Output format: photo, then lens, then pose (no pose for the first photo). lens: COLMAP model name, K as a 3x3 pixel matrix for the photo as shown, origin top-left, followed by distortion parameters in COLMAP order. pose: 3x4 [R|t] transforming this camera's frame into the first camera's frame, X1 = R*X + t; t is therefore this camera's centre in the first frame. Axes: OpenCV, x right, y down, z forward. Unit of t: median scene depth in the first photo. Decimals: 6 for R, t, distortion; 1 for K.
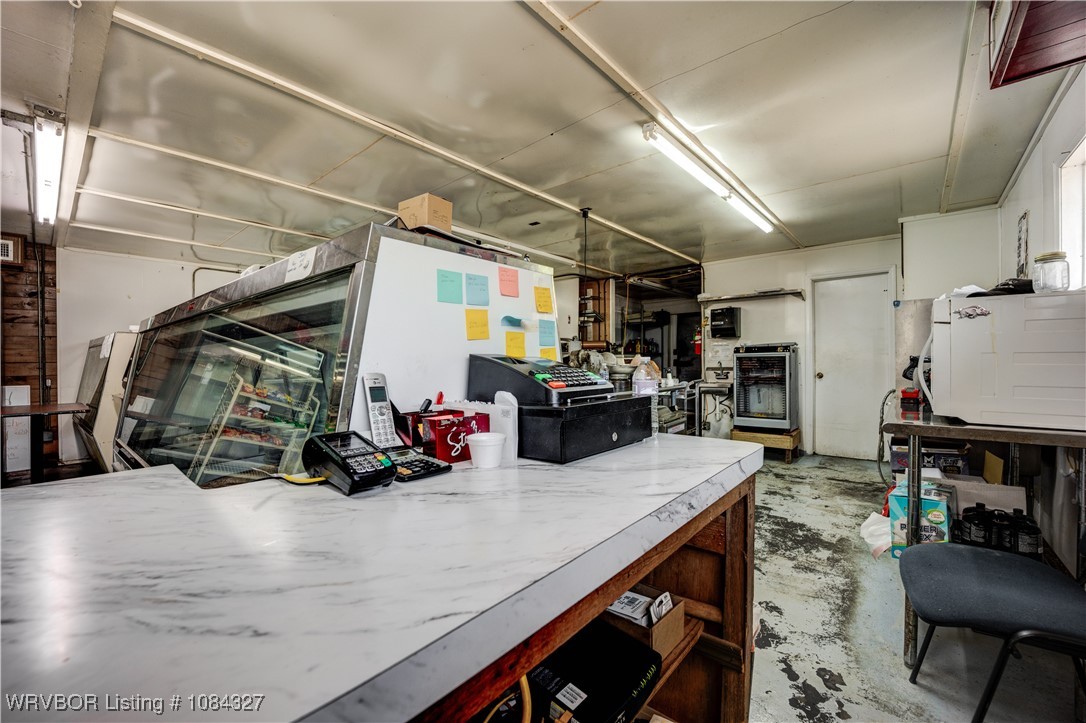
lens RADIAL K [[439.2, 0, 538.2], [0, 439.2, 362.9], [0, 0, 1]] dist [-0.020488, -0.000160]
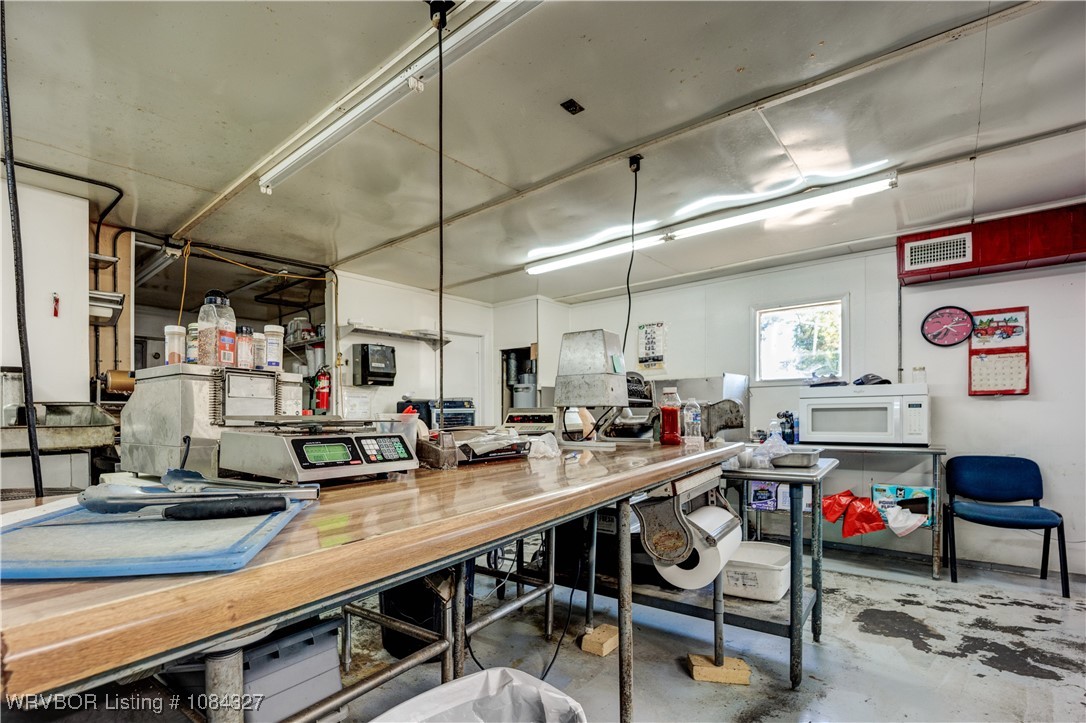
lens RADIAL K [[511.6, 0, 453.2], [0, 511.6, 420.3], [0, 0, 1]] dist [-0.015409, -0.002031]
pose [[0.064667, -0.004838, 0.997895, -0.407215], [0.010785, 0.999933, 0.004149, -0.004345], [-0.997849, 0.010494, 0.064715, 0.836237]]
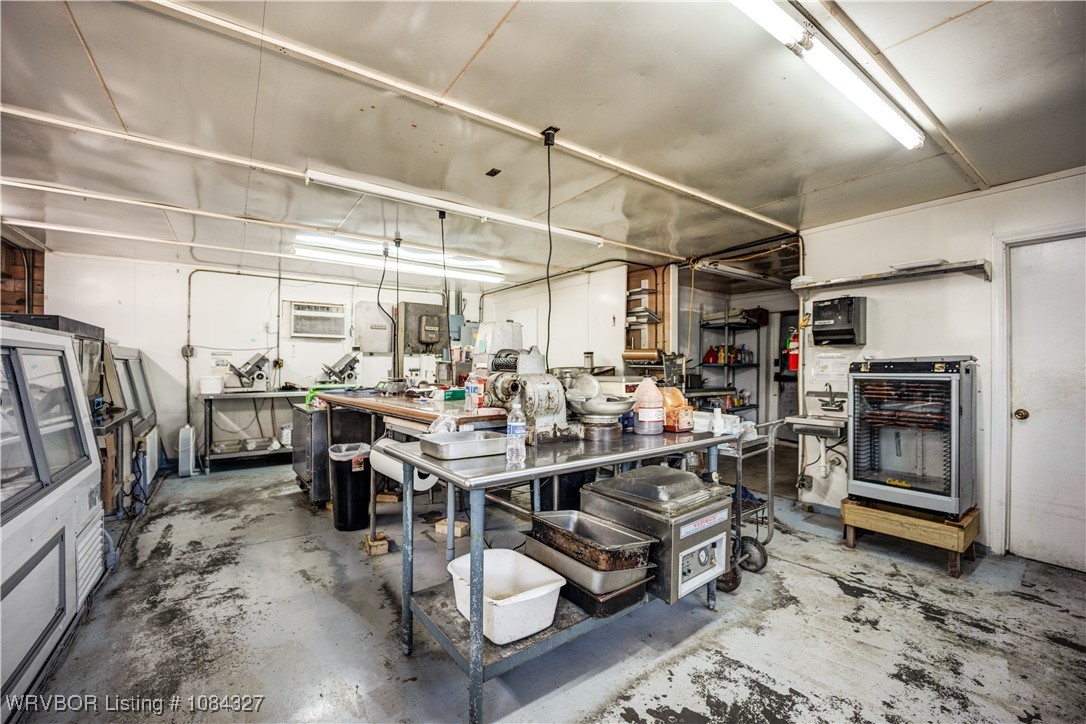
lens RADIAL K [[439.2, 0, 541.8], [0, 439.2, 363.6], [0, 0, 1]] dist [-0.020488, -0.000160]
pose [[0.970853, 0.009509, -0.239489, 0.170001], [-0.011115, 0.999924, -0.005355, -0.024694], [0.239419, 0.007861, 0.970884, 0.302194]]
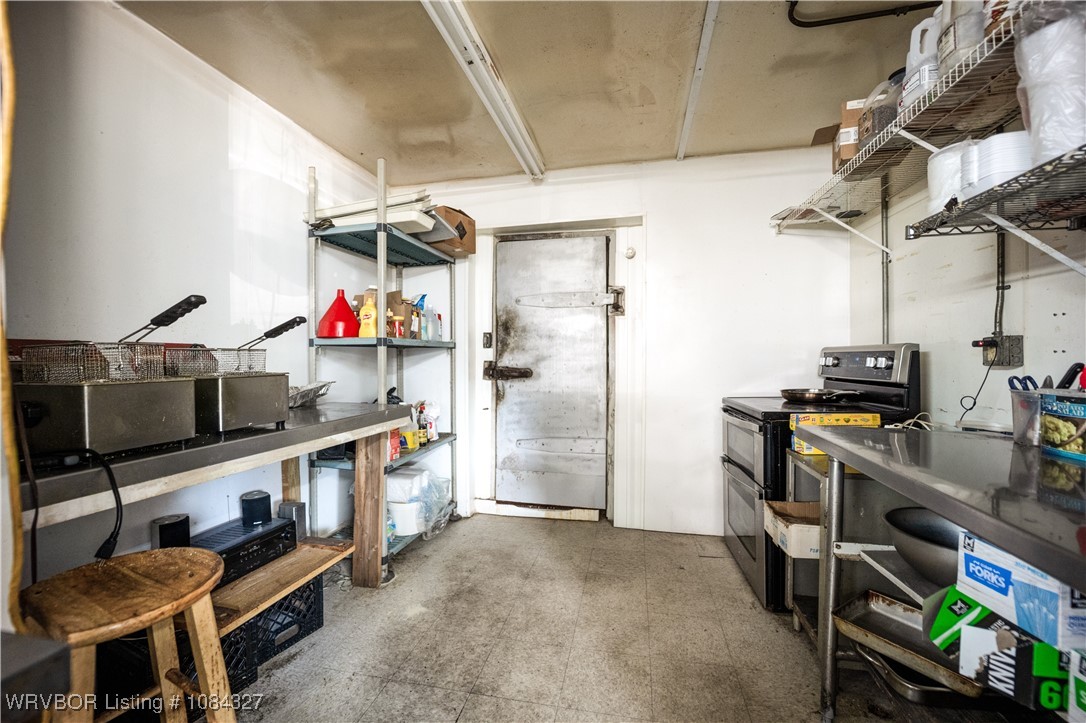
lens RADIAL K [[439.2, 0, 541.8], [0, 439.2, 362.7], [0, 0, 1]] dist [-0.020488, -0.000160]
pose [[0.880181, -0.010284, 0.474527, 0.303882], [0.008608, 0.999947, 0.005704, -0.013522], [-0.474560, -0.000936, 0.880223, 1.113467]]
